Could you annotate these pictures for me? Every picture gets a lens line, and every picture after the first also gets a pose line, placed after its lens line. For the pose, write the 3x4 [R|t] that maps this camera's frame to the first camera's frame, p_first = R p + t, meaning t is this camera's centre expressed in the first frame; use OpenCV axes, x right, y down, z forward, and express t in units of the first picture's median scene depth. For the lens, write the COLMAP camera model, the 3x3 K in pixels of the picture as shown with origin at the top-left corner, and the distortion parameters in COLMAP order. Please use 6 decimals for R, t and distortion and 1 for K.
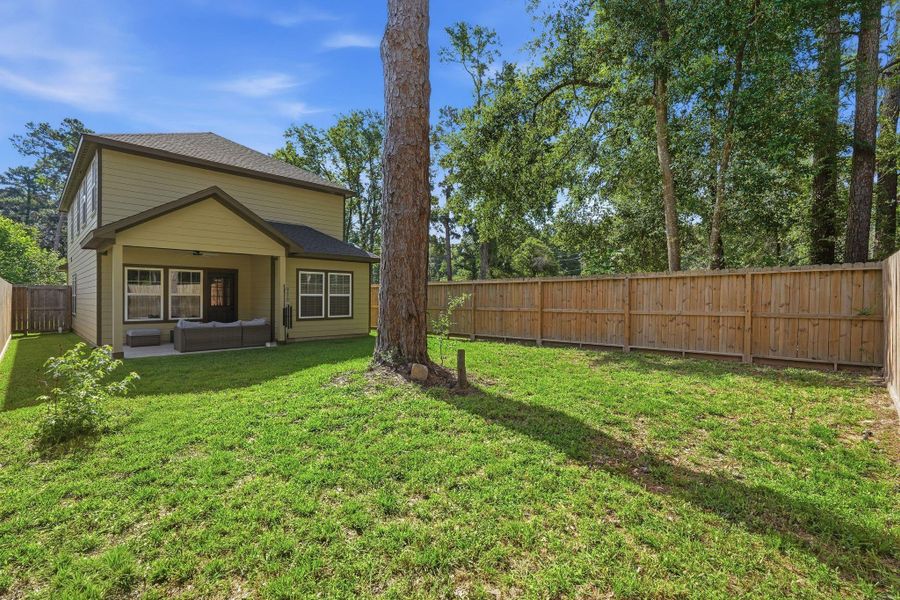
lens RADIAL K [[415.3, 0, 451.4], [0, 415.3, 289.9], [0, 0, 1]] dist [-0.000990, 0.000207]
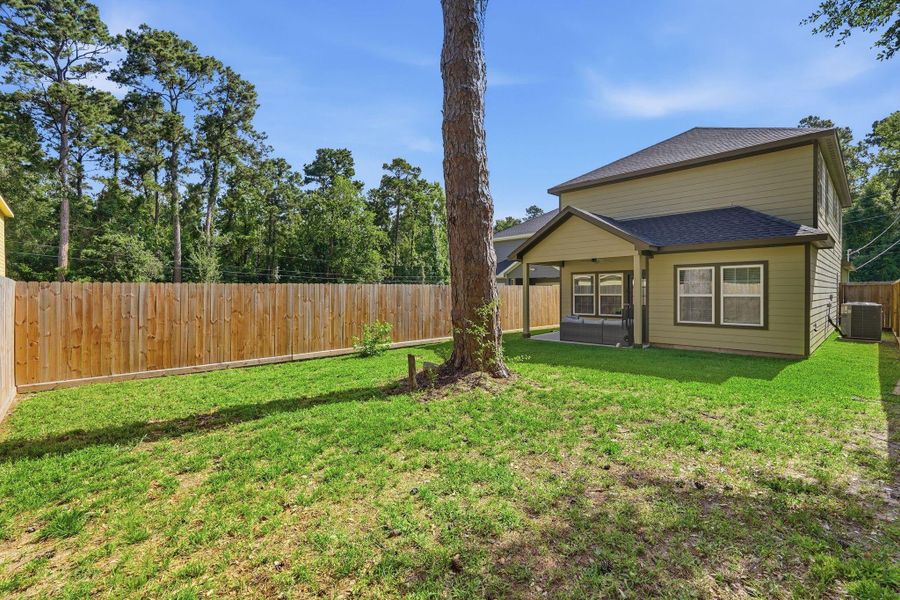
lens RADIAL K [[415.3, 0, 451.4], [0, 415.3, 289.9], [0, 0, 1]] dist [-0.000990, 0.000207]
pose [[-0.021445, -0.007651, -0.999741, 0.465815], [0.022549, 0.999713, -0.008135, -0.002574], [0.999516, -0.022717, -0.021266, 0.495141]]
